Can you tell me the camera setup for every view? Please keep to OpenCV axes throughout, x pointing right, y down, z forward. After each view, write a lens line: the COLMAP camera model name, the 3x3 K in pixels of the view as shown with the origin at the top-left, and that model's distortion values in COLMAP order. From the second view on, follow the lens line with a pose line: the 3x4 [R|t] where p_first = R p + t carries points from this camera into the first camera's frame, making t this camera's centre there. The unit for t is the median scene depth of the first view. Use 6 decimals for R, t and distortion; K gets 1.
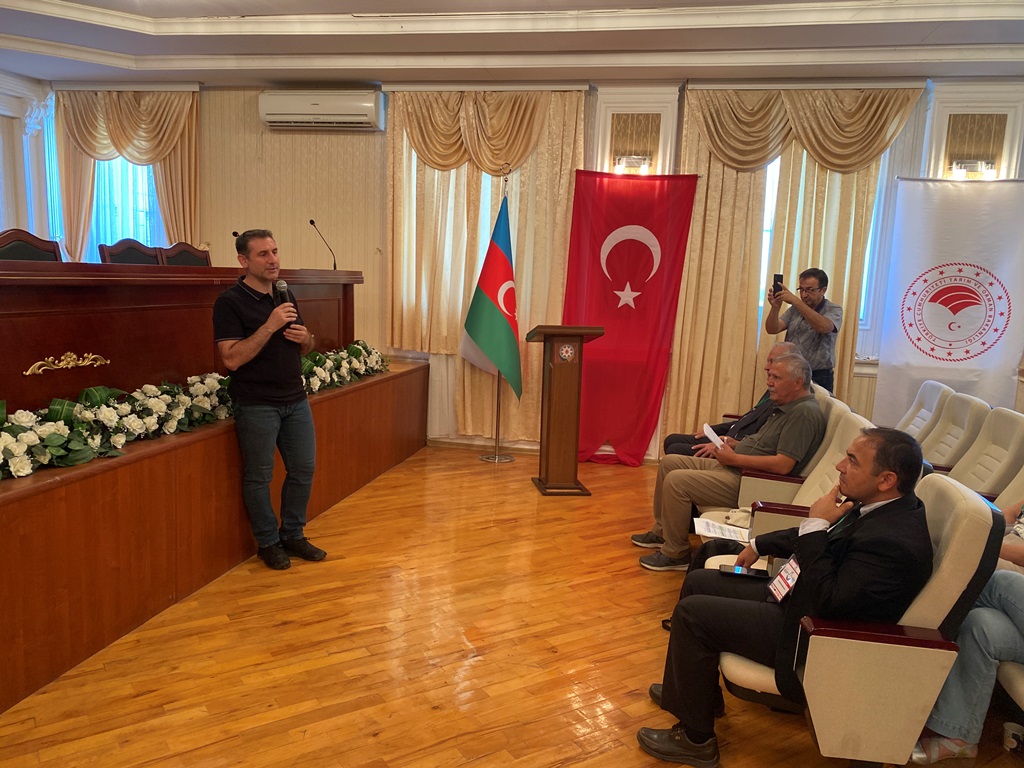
lens RADIAL K [[775.8, 0, 492.4], [0, 775.8, 395.7], [0, 0, 1]] dist [0.031132, -0.038572]
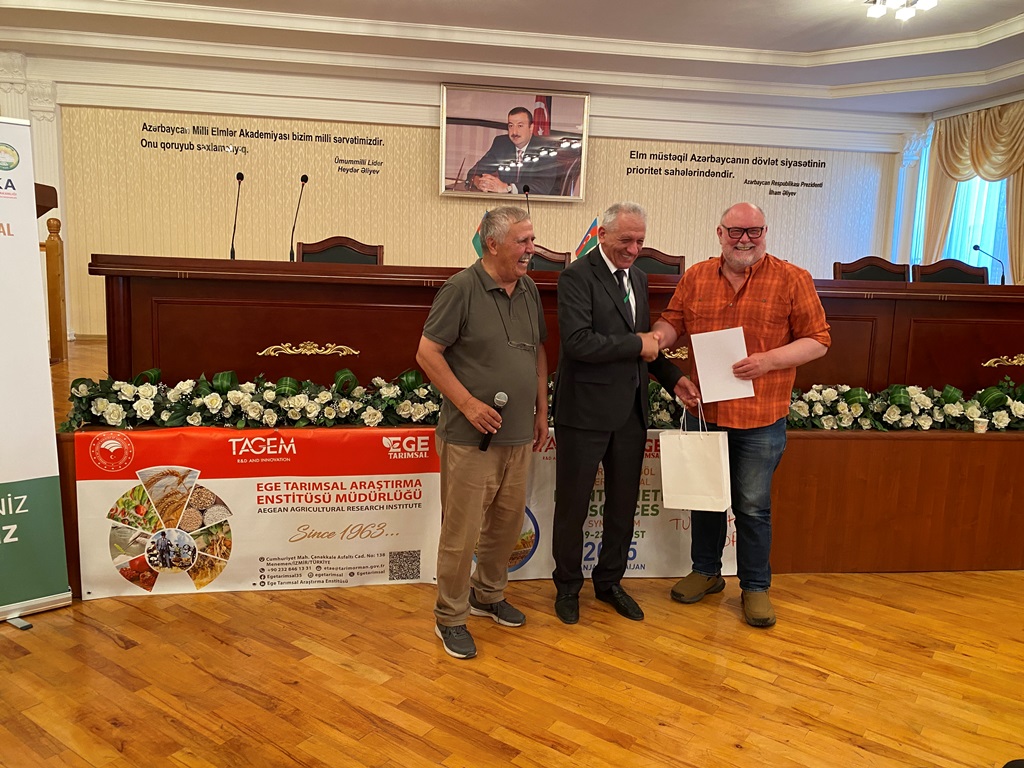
lens RADIAL K [[775.8, 0, 519.4], [0, 775.8, 374.8], [0, 0, 1]] dist [0.031132, -0.038572]
pose [[0.382119, 0.103536, -0.918295, 0.237490], [-0.161822, 0.985847, 0.043815, -0.010576], [0.909835, 0.131858, 0.393465, 0.131710]]
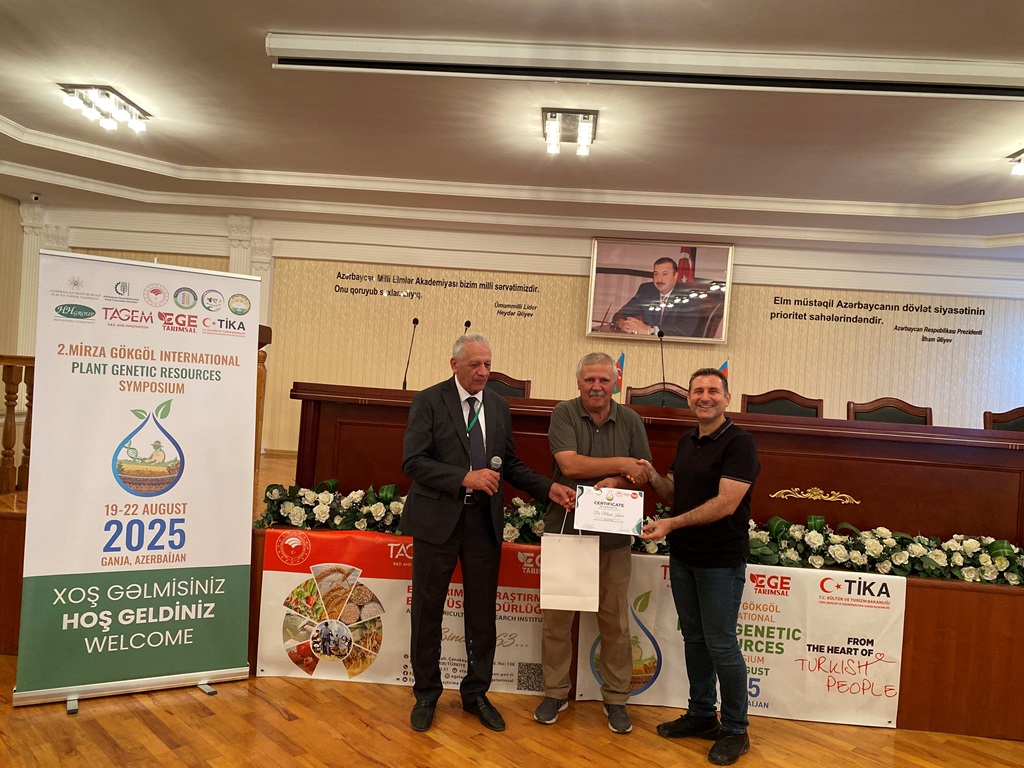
lens RADIAL K [[775.8, 0, 508.3], [0, 775.8, 393.5], [0, 0, 1]] dist [0.031132, -0.038572]
pose [[0.185456, -0.023791, -0.982365, 0.291923], [-0.211273, 0.975362, -0.063506, -0.008596], [0.959672, 0.219324, 0.175860, 0.124724]]
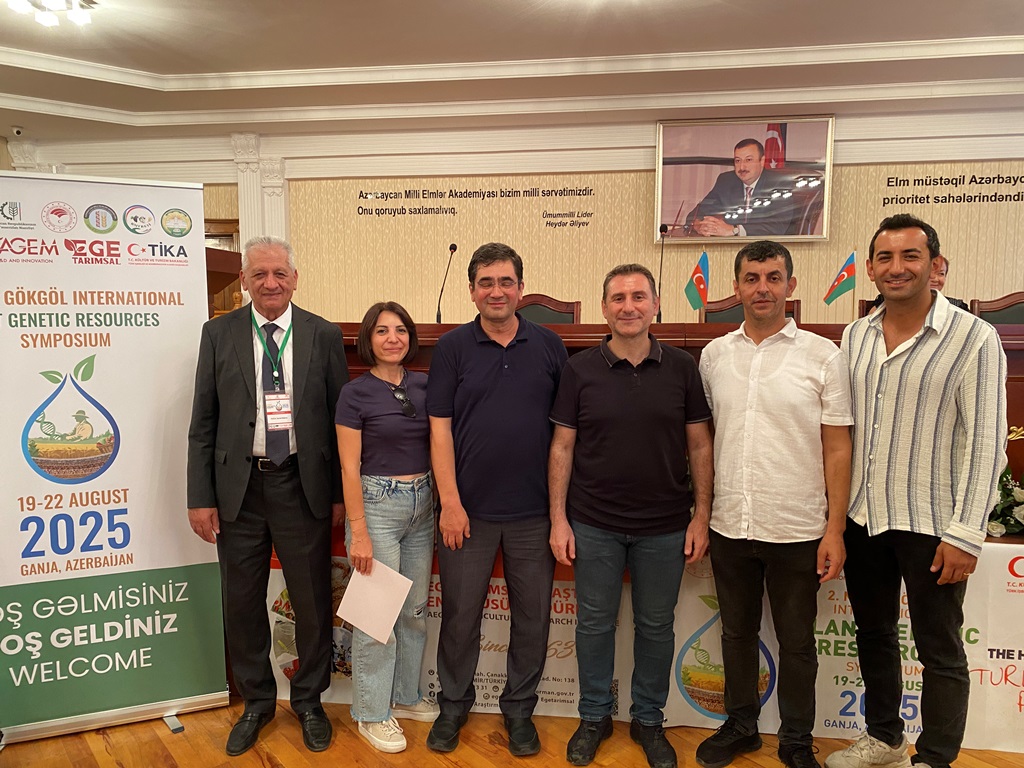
lens RADIAL K [[775.8, 0, 509.0], [0, 775.8, 388.0], [0, 0, 1]] dist [0.031132, -0.038572]
pose [[0.088308, 0.052229, -0.994723, 0.147639], [-0.154106, 0.987317, 0.038159, -0.021420], [0.984100, 0.149923, 0.095237, 0.173894]]
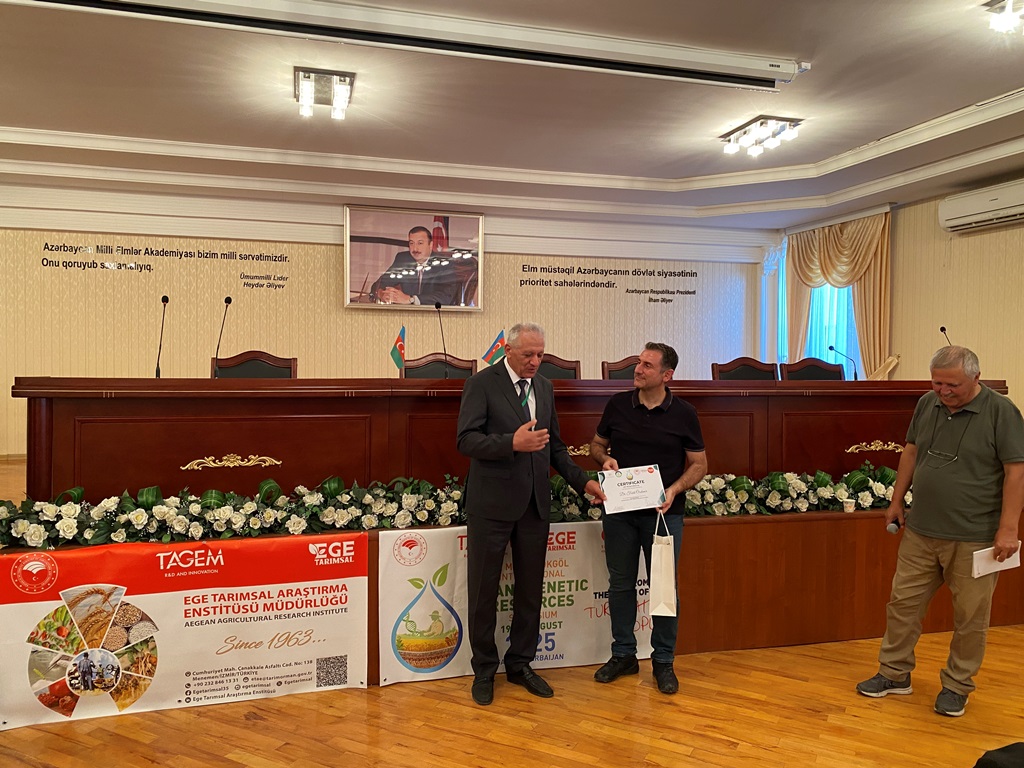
lens RADIAL K [[775.8, 0, 502.6], [0, 775.8, 380.9], [0, 0, 1]] dist [0.031132, -0.038572]
pose [[0.489894, -0.020768, -0.871535, 0.266919], [-0.123719, 0.987942, -0.093085, -0.010030], [0.862959, 0.153427, 0.481417, 0.098361]]
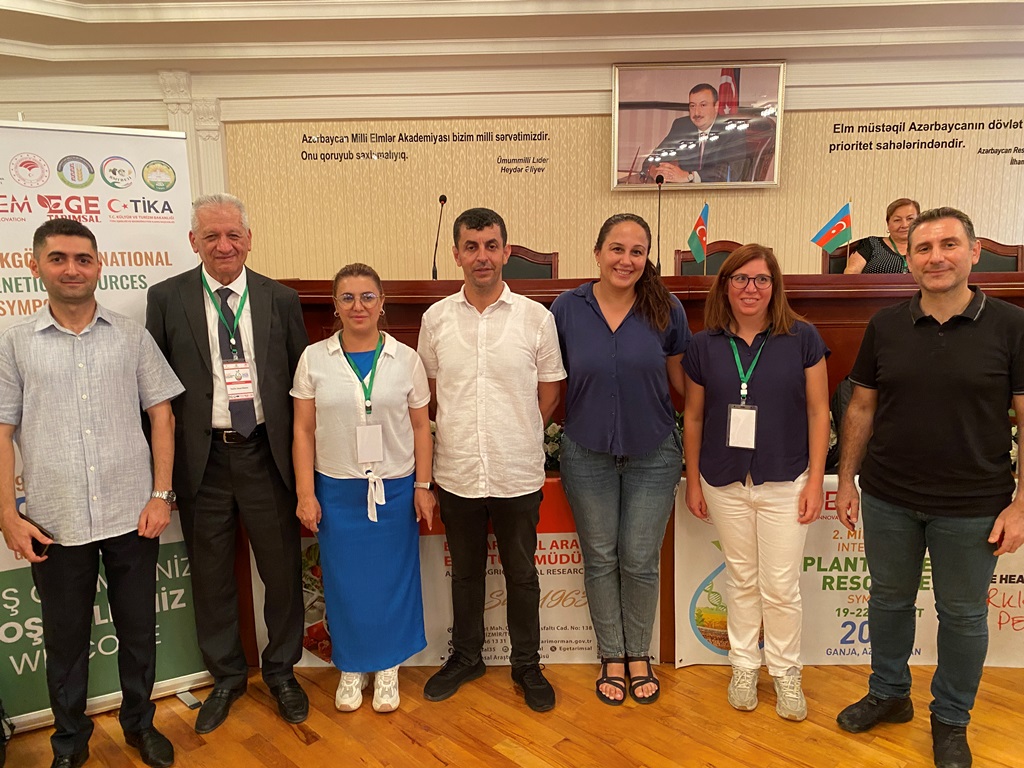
lens RADIAL K [[775.8, 0, 518.2], [0, 775.8, 389.1], [0, 0, 1]] dist [0.031132, -0.038572]
pose [[0.209896, 0.118699, -0.970492, 0.134125], [-0.131481, 0.987014, 0.092283, -0.020183], [0.968843, 0.108231, 0.222777, 0.121678]]
